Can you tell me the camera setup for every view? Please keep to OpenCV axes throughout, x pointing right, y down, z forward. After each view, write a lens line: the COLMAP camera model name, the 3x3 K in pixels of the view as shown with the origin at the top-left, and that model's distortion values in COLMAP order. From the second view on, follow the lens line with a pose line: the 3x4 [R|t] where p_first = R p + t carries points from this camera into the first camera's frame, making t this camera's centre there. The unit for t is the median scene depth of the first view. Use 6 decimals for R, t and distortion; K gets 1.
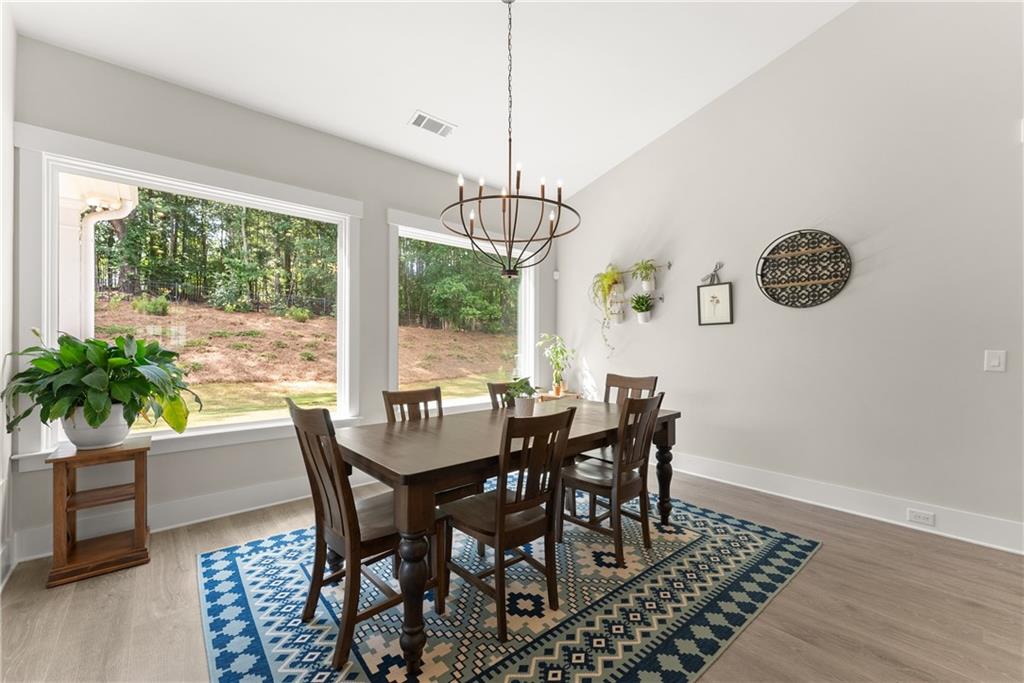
lens RADIAL K [[412.8, 0, 511.8], [0, 412.8, 340.8], [0, 0, 1]] dist [0.000555, 0.000027]
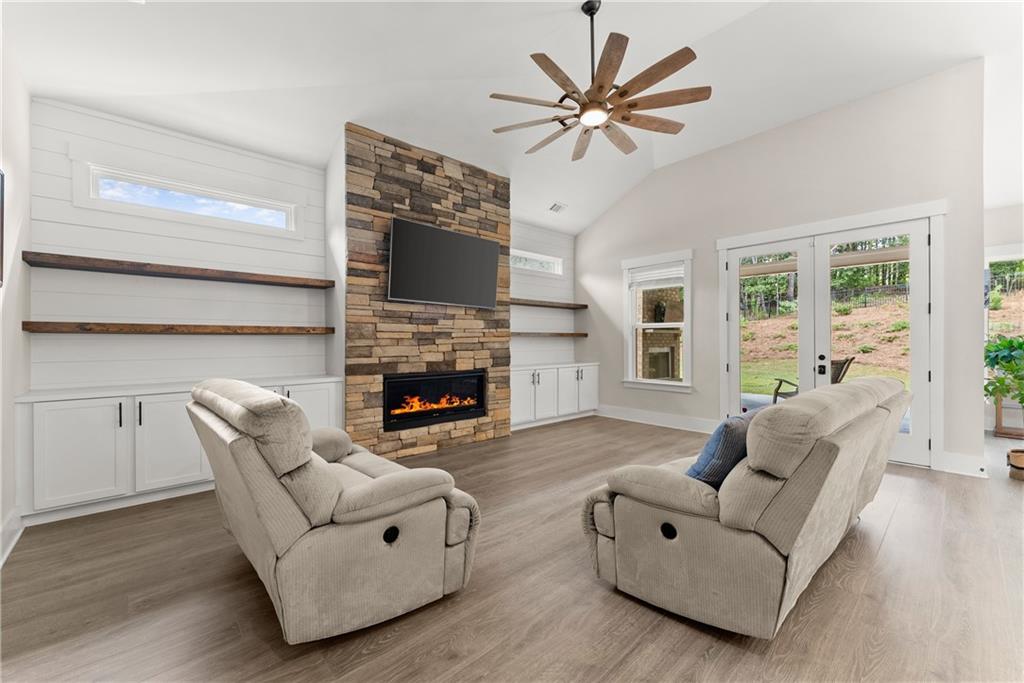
lens RADIAL K [[412.8, 0, 512.6], [0, 412.8, 341.8], [0, 0, 1]] dist [0.000555, 0.000027]
pose [[0.028887, 0.006017, -0.999565, 0.778747], [0.014533, 0.999874, 0.006439, -0.021104], [0.999477, -0.014713, 0.028796, -1.195454]]
